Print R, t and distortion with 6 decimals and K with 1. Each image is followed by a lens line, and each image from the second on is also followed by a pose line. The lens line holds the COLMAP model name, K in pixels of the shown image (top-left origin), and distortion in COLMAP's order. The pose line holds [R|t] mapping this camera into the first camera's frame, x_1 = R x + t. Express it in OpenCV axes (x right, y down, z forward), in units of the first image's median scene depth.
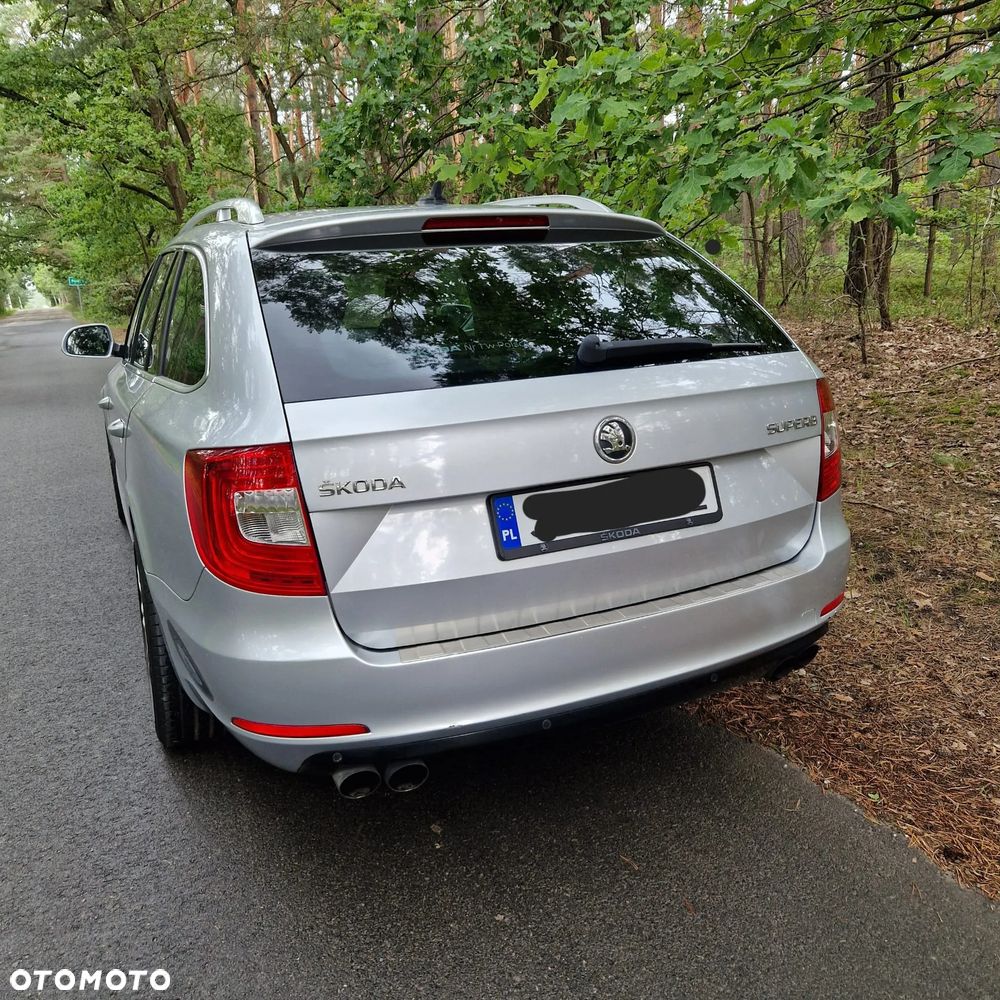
lens RADIAL K [[906.7, 0, 521.8], [0, 906.7, 501.4], [0, 0, 1]] dist [0.070878, -0.081668]
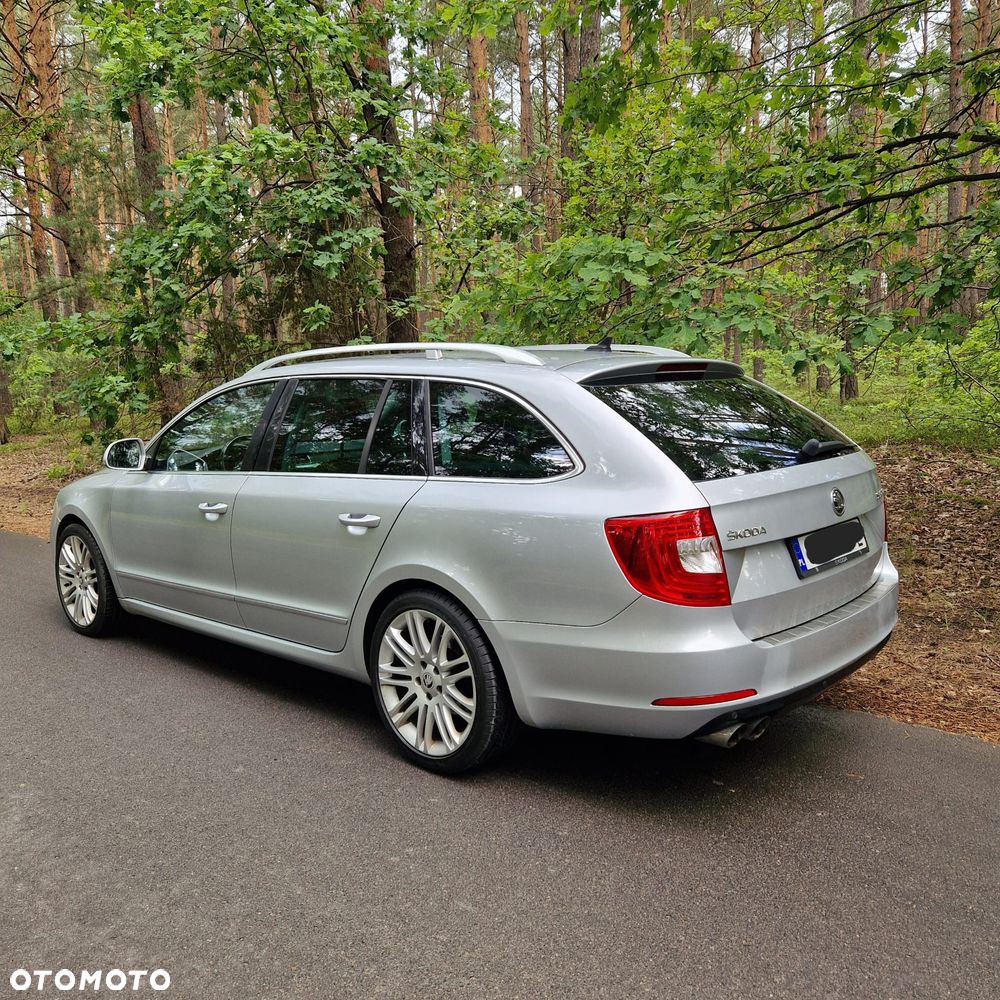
lens RADIAL K [[914.7, 0, 513.2], [0, 914.7, 485.8], [0, 0, 1]] dist [0.014414, 0.011365]
pose [[0.925515, -0.021133, 0.378120, -1.055509], [0.075161, 0.988831, -0.128703, 0.069875], [-0.371177, 0.147537, 0.916766, -0.289961]]
